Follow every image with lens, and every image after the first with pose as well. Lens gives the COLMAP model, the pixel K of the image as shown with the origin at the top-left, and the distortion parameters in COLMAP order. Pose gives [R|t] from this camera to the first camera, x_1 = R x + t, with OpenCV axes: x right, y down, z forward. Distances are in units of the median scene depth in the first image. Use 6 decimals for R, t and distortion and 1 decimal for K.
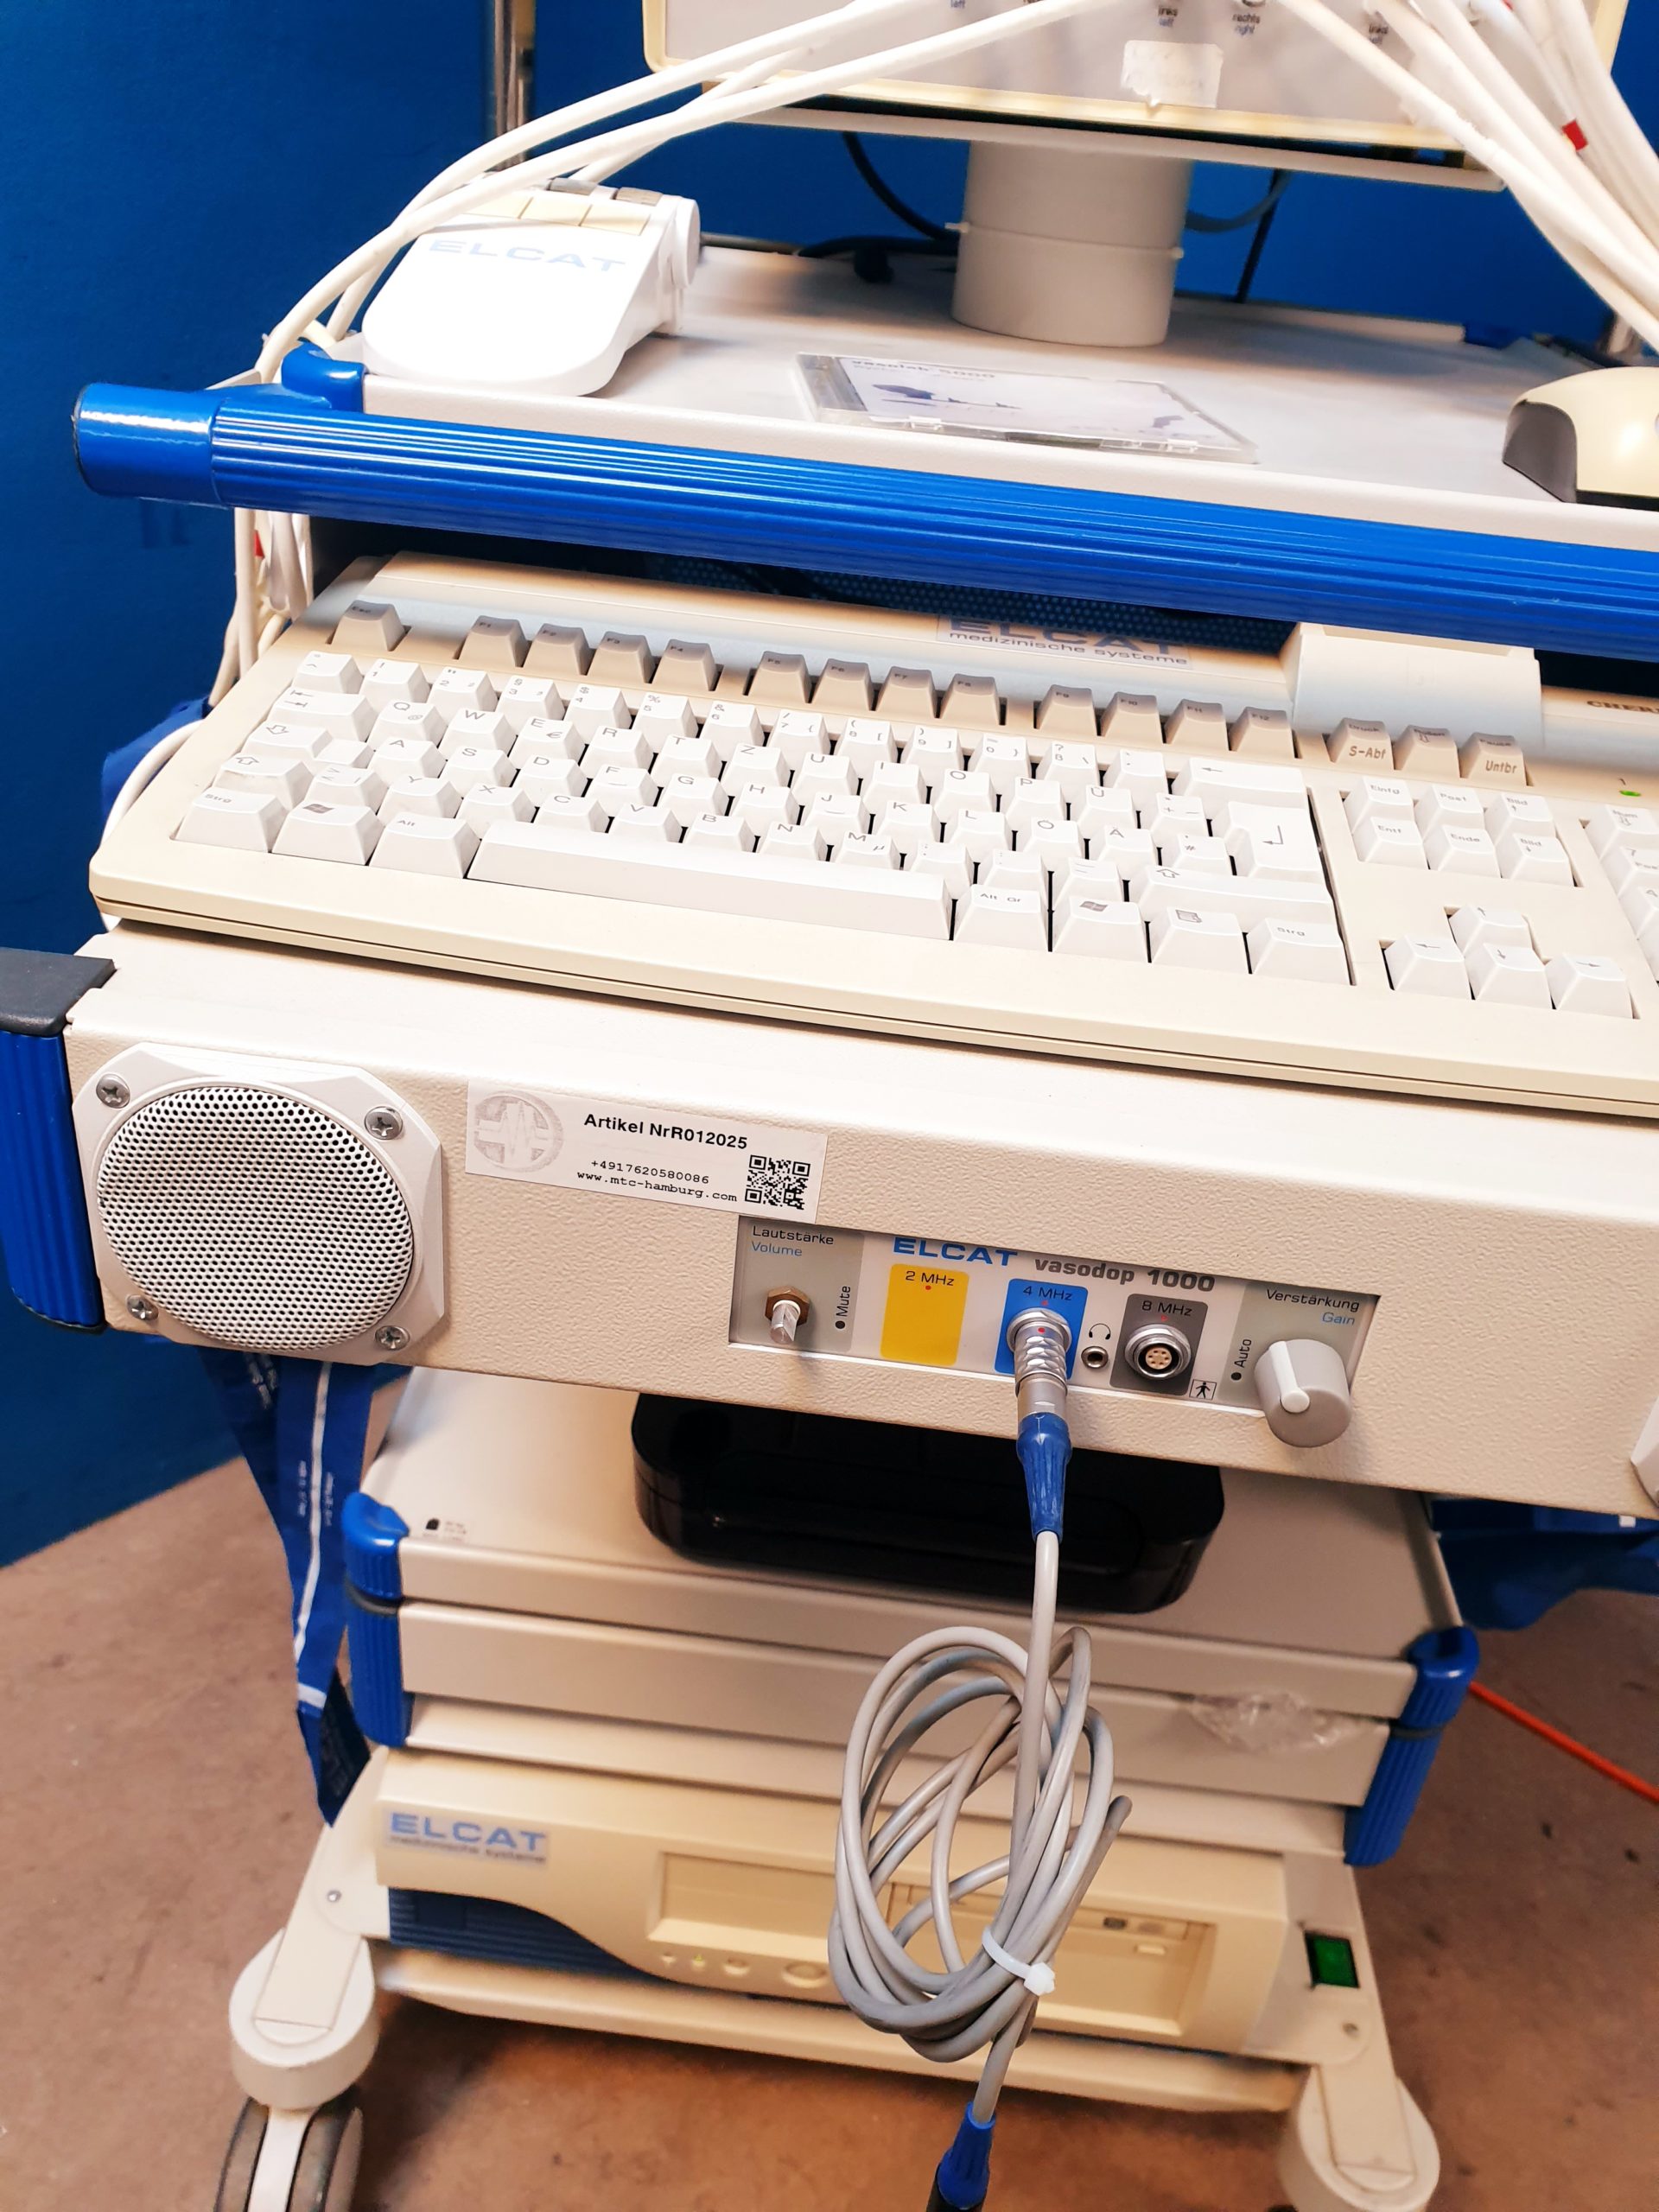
lens RADIAL K [[1728.0, 0, 829.5], [0, 1728.0, 1106.0], [0, 0, 1]] dist [-0.064383, 0.112089]
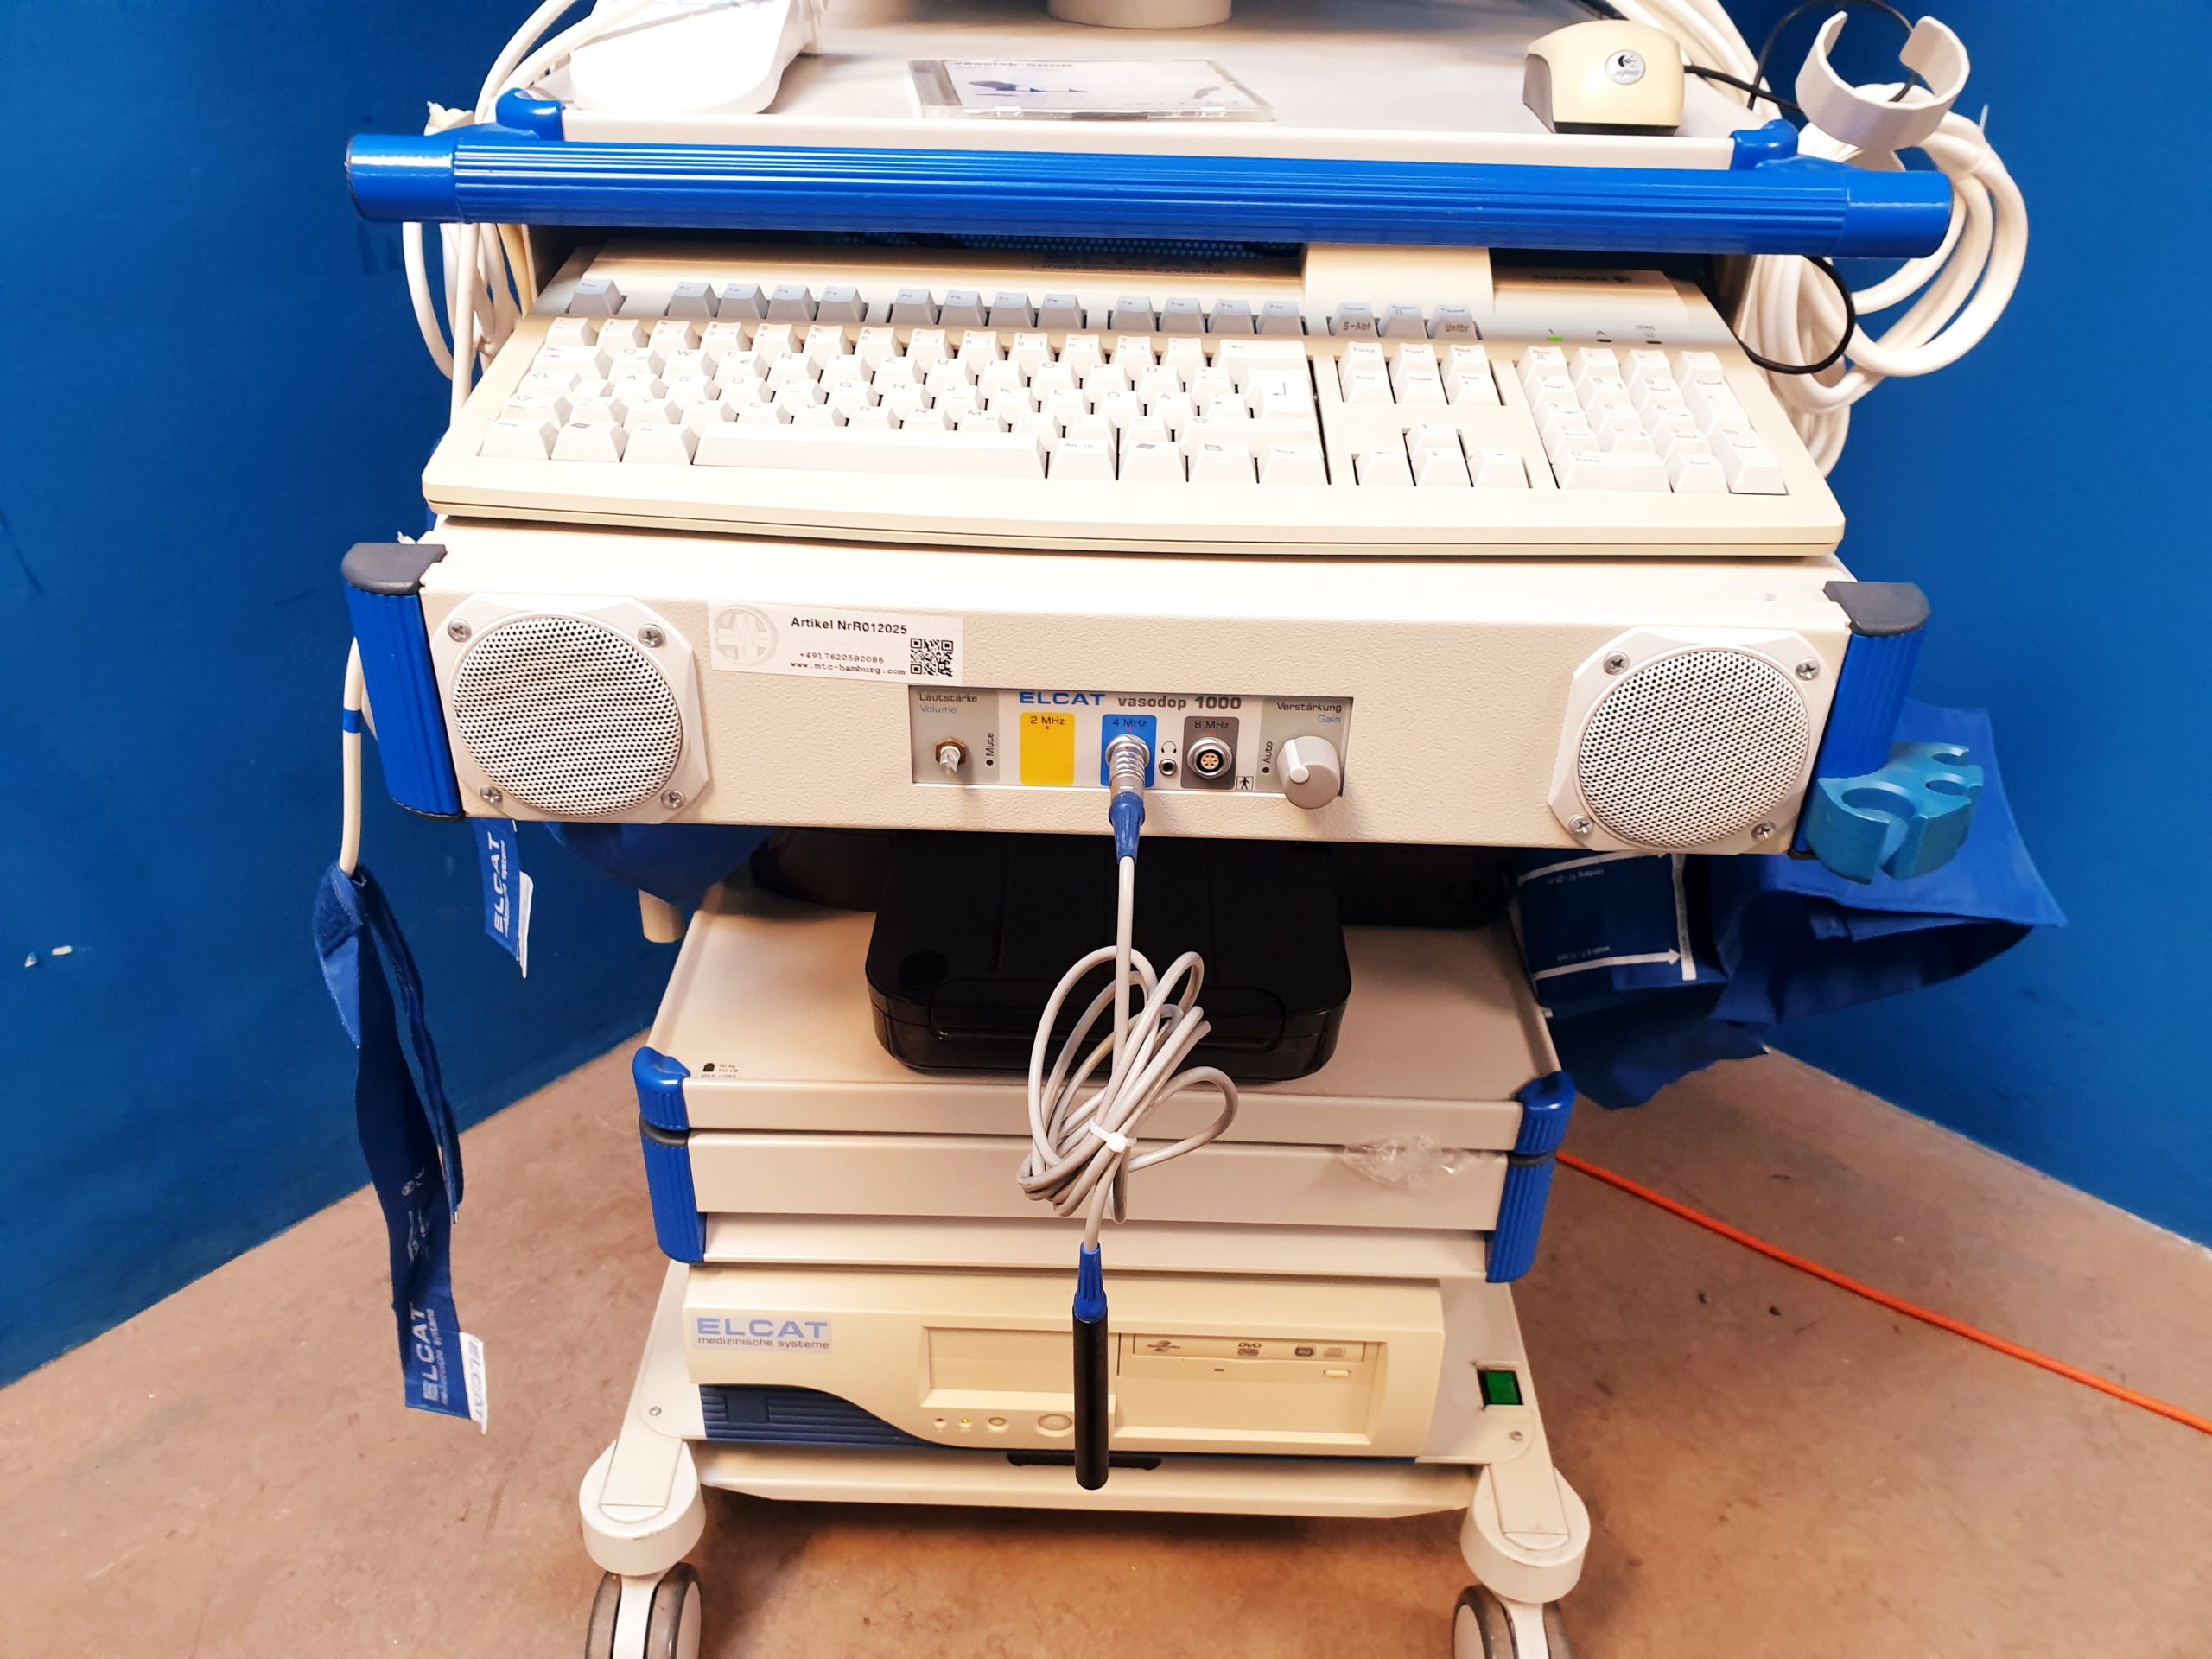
lens RADIAL K [[1712.4, 0, 1085.9], [0, 1712.4, 861.6], [0, 0, 1]] dist [-0.036284, 0.061959]
pose [[0.995662, -0.092138, 0.012939, 0.025731], [0.091640, 0.995180, 0.034925, 0.069373], [-0.016095, -0.033588, 0.999306, -0.167714]]
